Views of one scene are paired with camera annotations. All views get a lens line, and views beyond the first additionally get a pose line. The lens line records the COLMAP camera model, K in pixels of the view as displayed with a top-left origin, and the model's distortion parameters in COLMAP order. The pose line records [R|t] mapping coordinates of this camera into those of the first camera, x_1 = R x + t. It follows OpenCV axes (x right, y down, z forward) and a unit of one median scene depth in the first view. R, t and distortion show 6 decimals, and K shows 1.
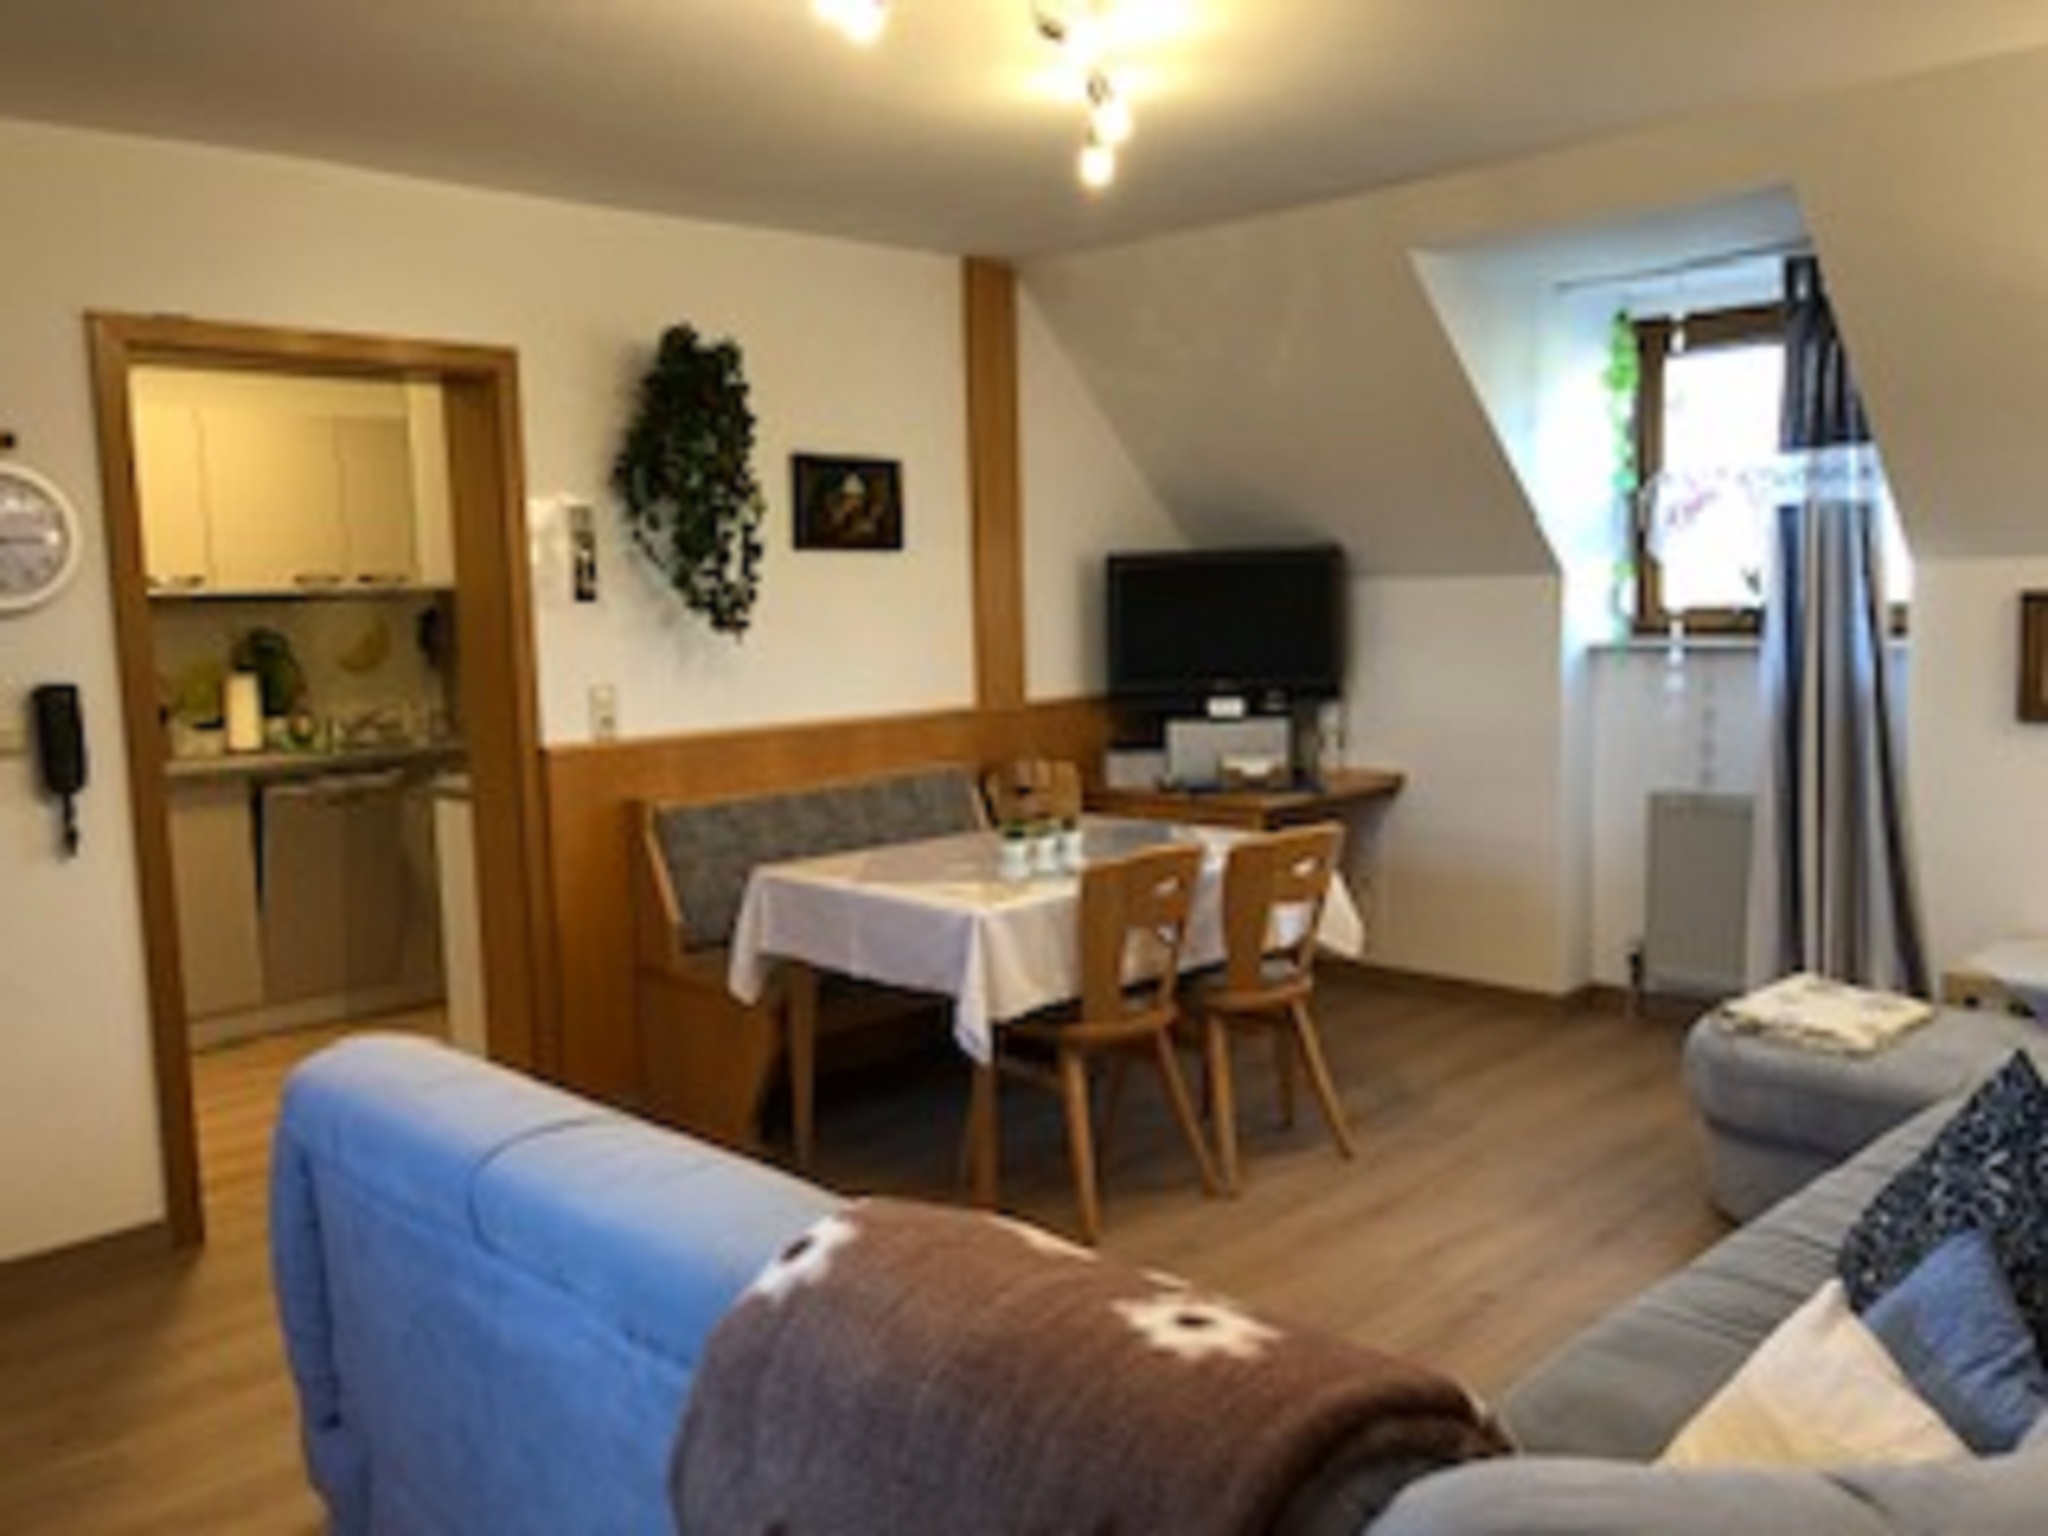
lens RADIAL K [[1695.3, 0, 1024.0], [0, 1695.3, 768.0], [0, 0, 1]] dist [0.066086, -0.002151]
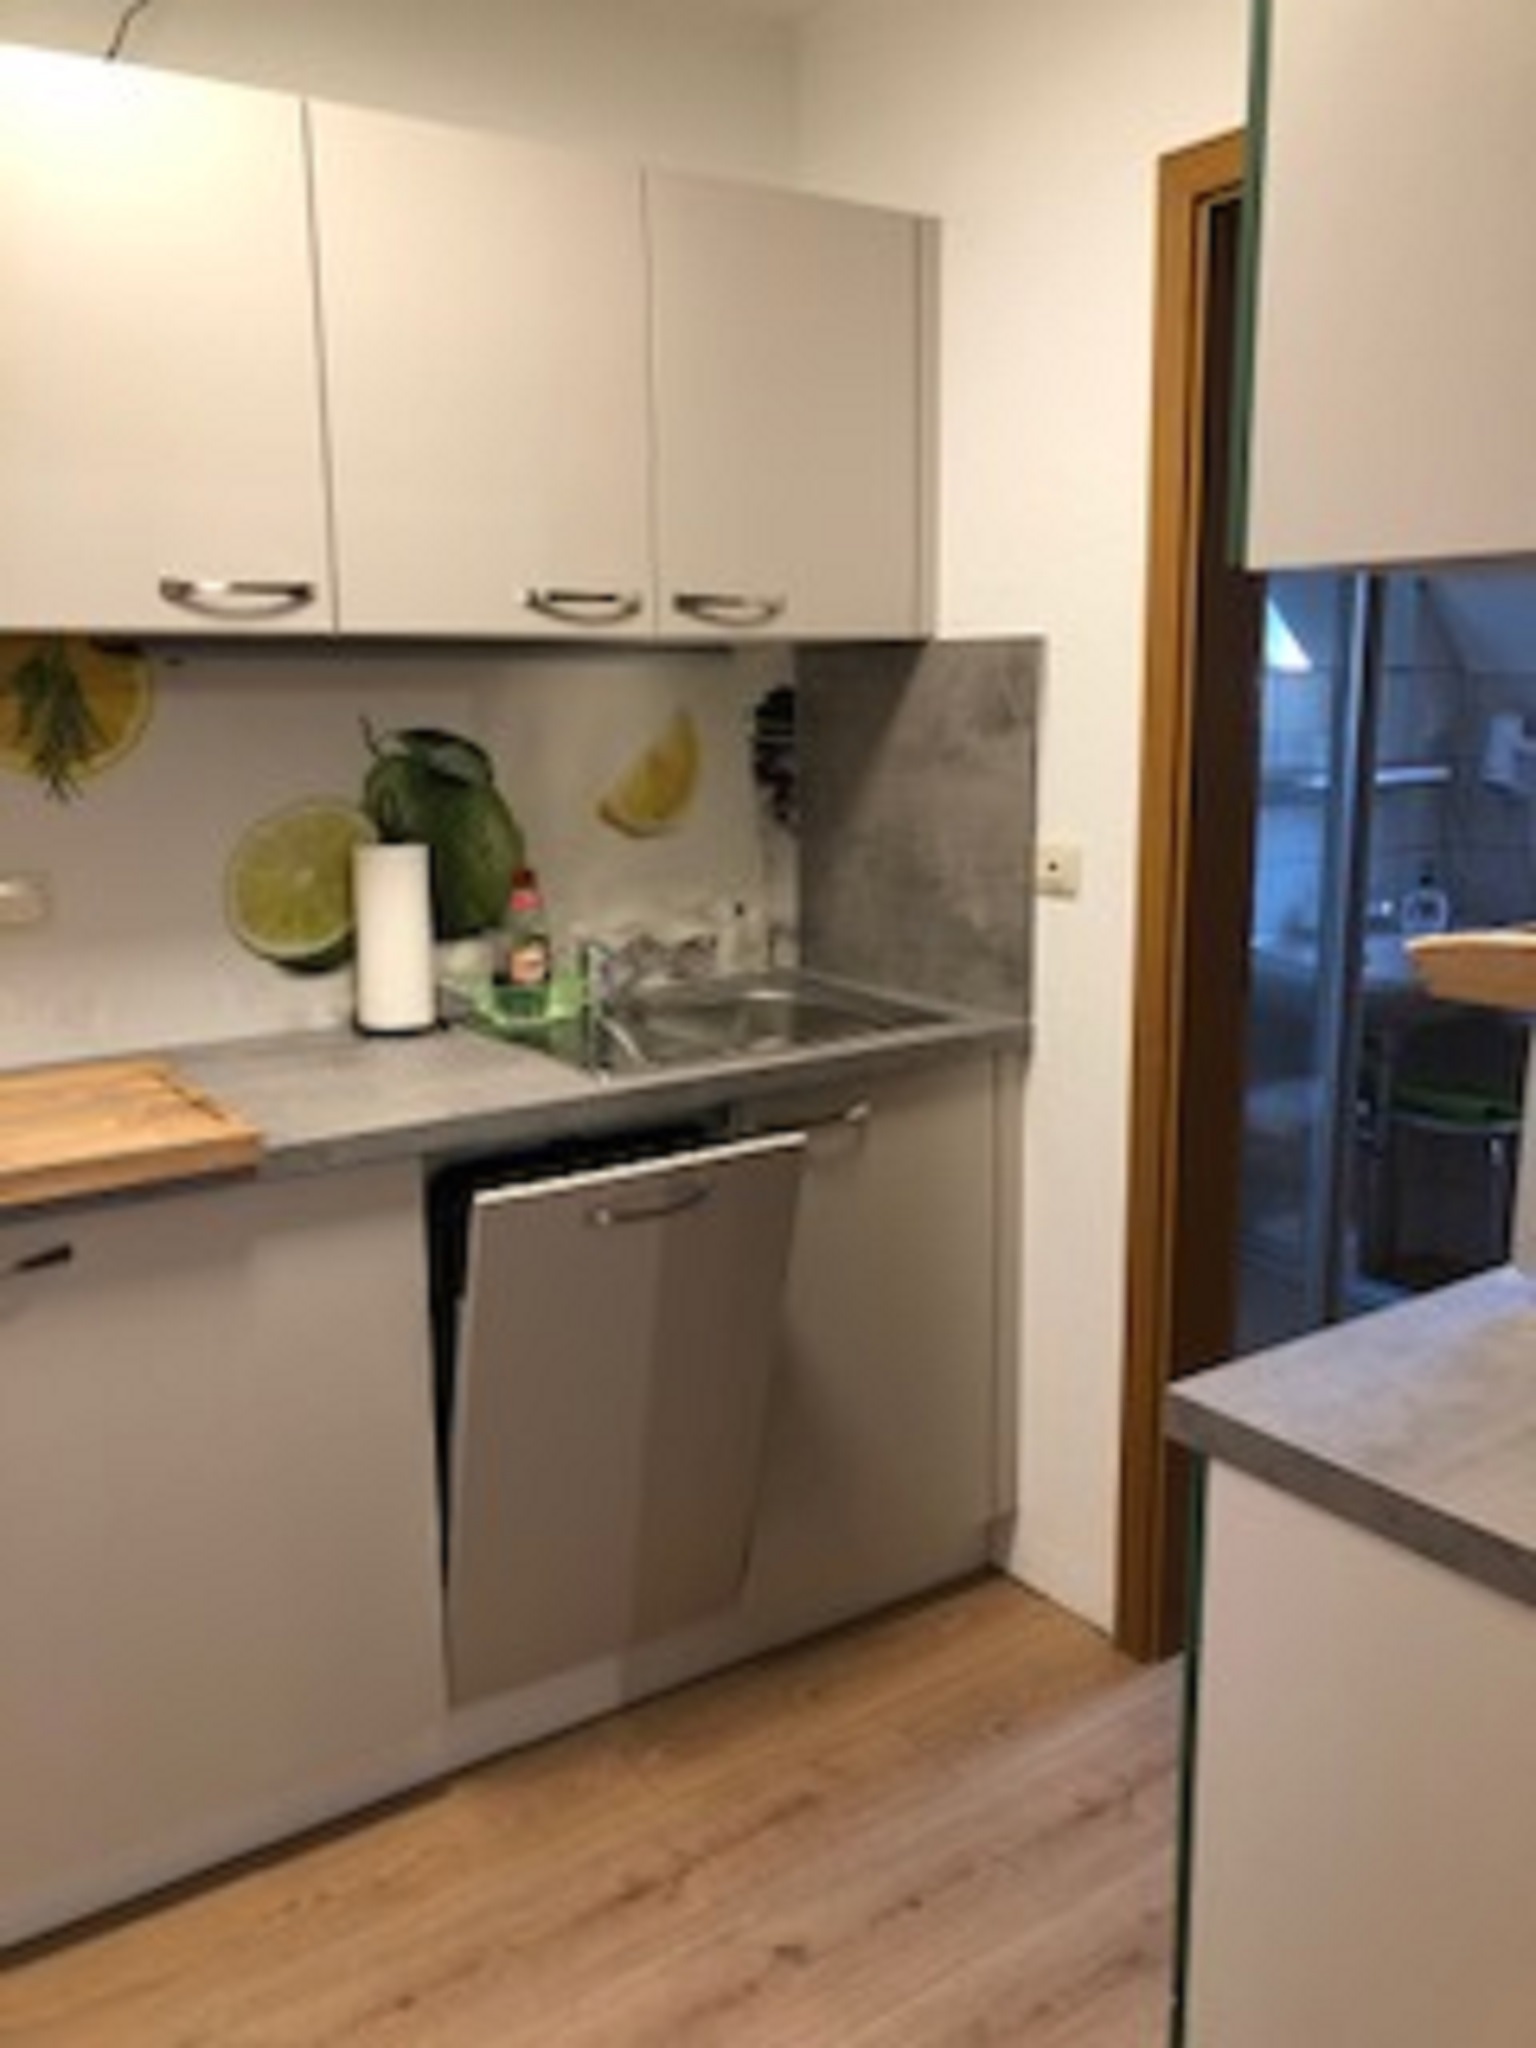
lens RADIAL K [[1670.5, 0, 789.9], [0, 1670.5, 1034.8], [0, 0, 1]] dist [0.076893, -0.239001]
pose [[0.988133, 0.051557, -0.144687, -0.300590], [-0.037241, 0.994293, 0.099969, -0.051595], [0.149016, -0.093394, 0.984414, 0.614819]]
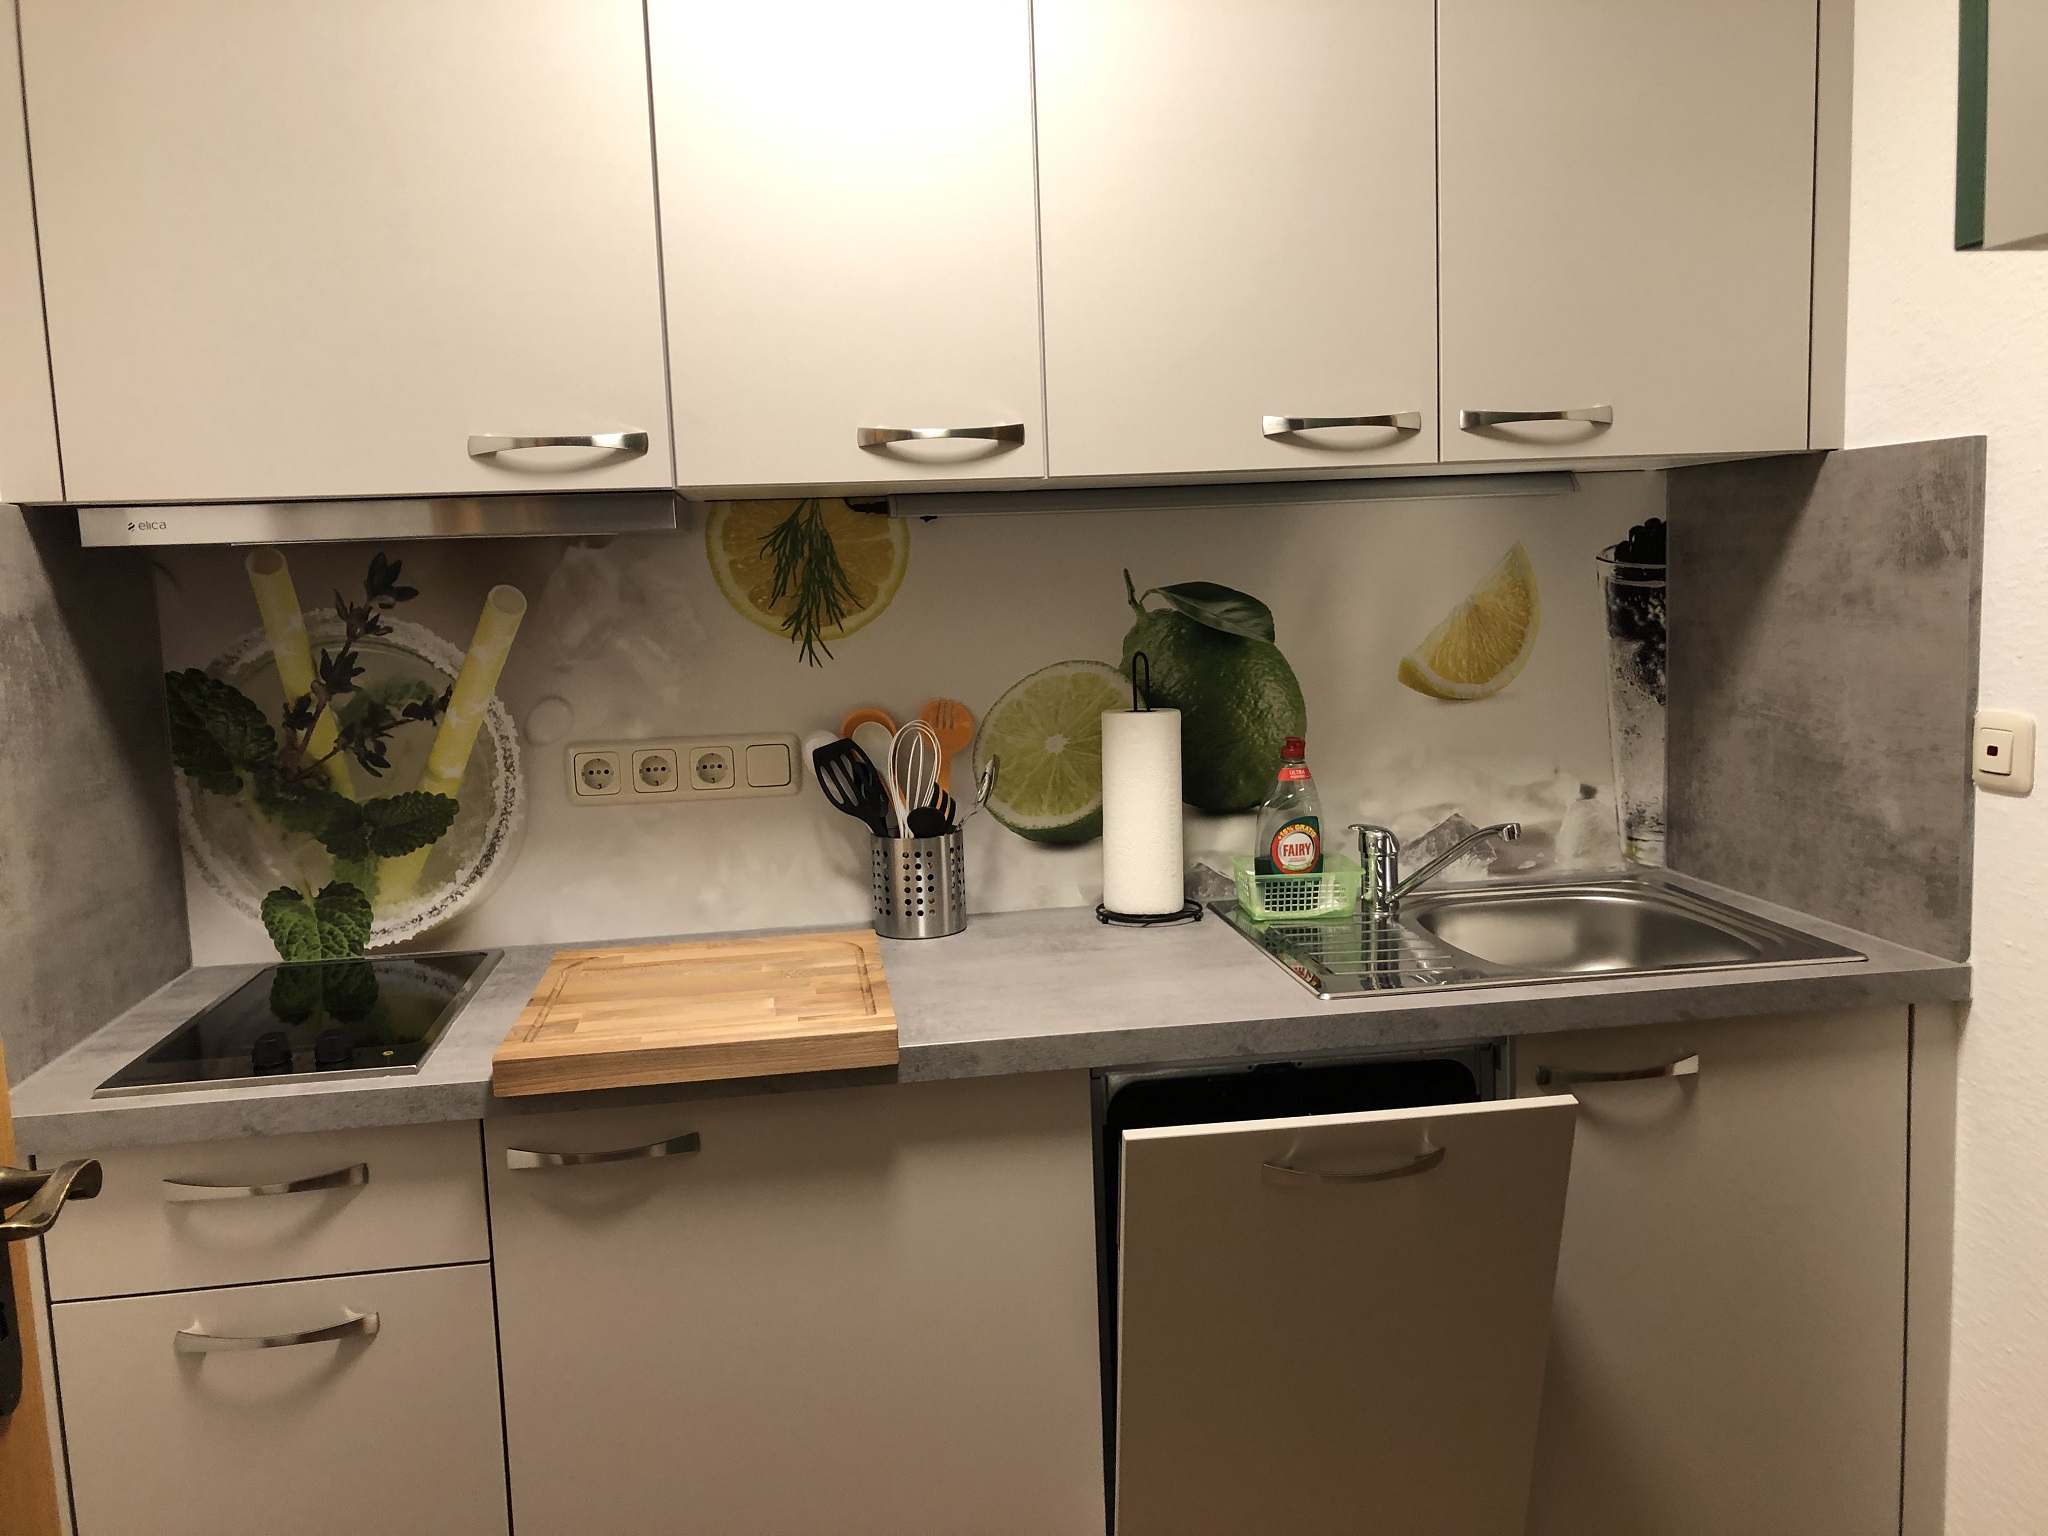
lens RADIAL K [[1670.5, 0, 1024.0], [0, 1670.5, 768.0], [0, 0, 1]] dist [0.076893, -0.239001]
pose [[0.809387, 0.068190, -0.583303, -0.265445], [-0.049116, 0.997616, 0.048471, -0.056818], [0.585218, -0.010582, 0.810807, 0.692269]]
